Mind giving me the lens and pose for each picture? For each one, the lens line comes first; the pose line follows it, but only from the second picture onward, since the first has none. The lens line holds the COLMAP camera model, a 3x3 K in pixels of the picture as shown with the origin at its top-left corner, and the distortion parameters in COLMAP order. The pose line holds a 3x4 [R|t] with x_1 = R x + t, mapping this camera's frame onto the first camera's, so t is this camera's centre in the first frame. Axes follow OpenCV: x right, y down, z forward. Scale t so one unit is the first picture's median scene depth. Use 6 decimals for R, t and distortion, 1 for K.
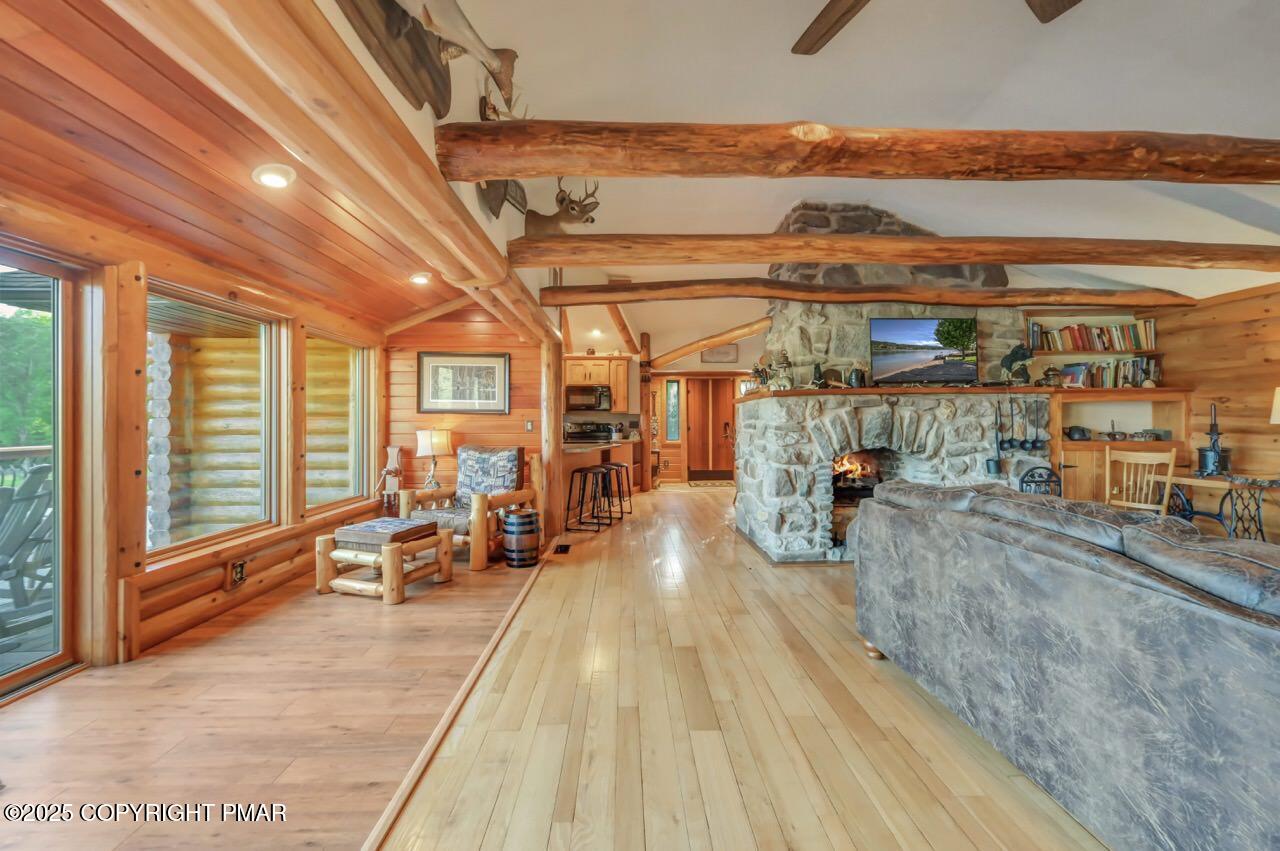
lens RADIAL K [[512.1, 0, 639.7], [0, 512.1, 418.2], [0, 0, 1]] dist [0.000503, 0.000122]
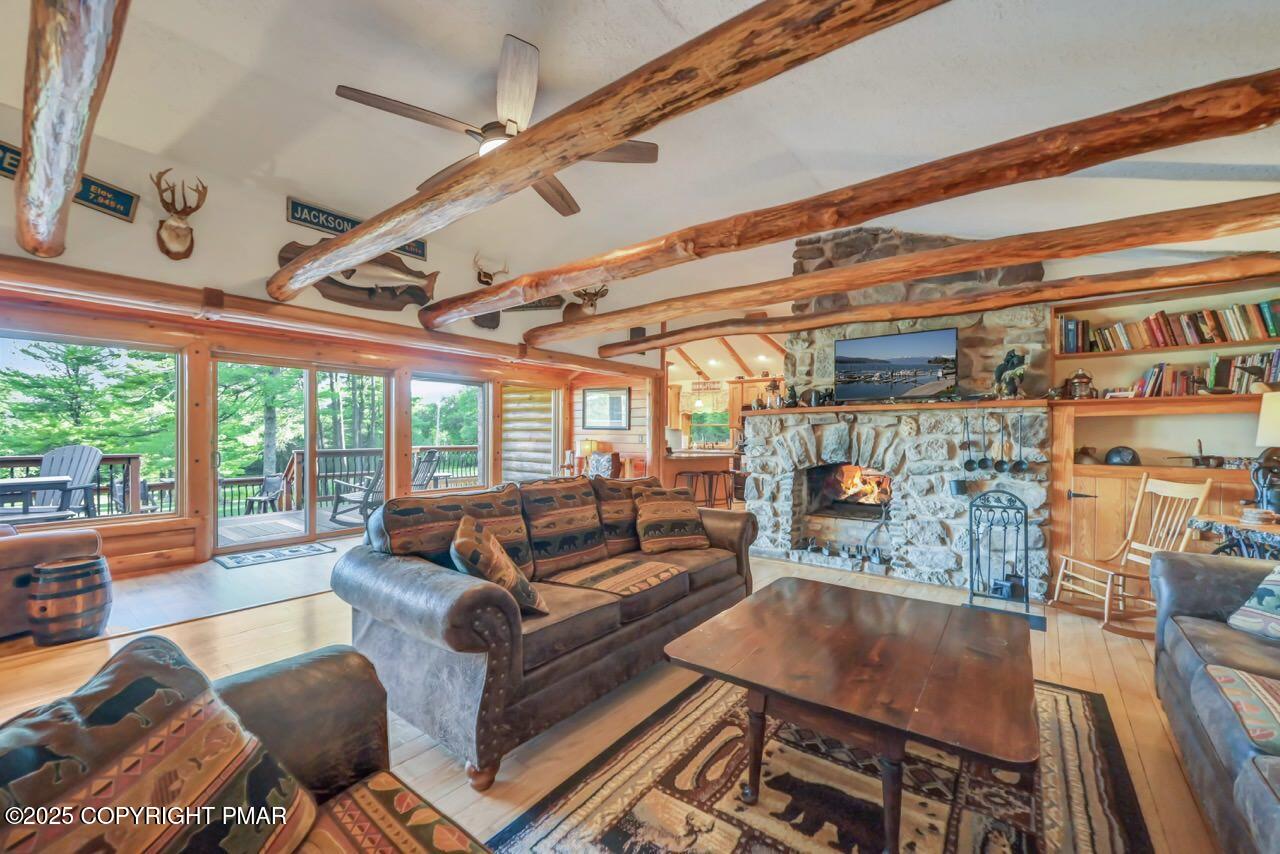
lens RADIAL K [[500.9, 0, 638.7], [0, 500.9, 433.1], [0, 0, 1]] dist [0.001387, 0.000115]
pose [[0.773517, 0.005178, -0.633754, 0.806485], [-0.004001, 0.999987, 0.003287, -0.004805], [0.633763, -0.000007, 0.773527, -0.065152]]
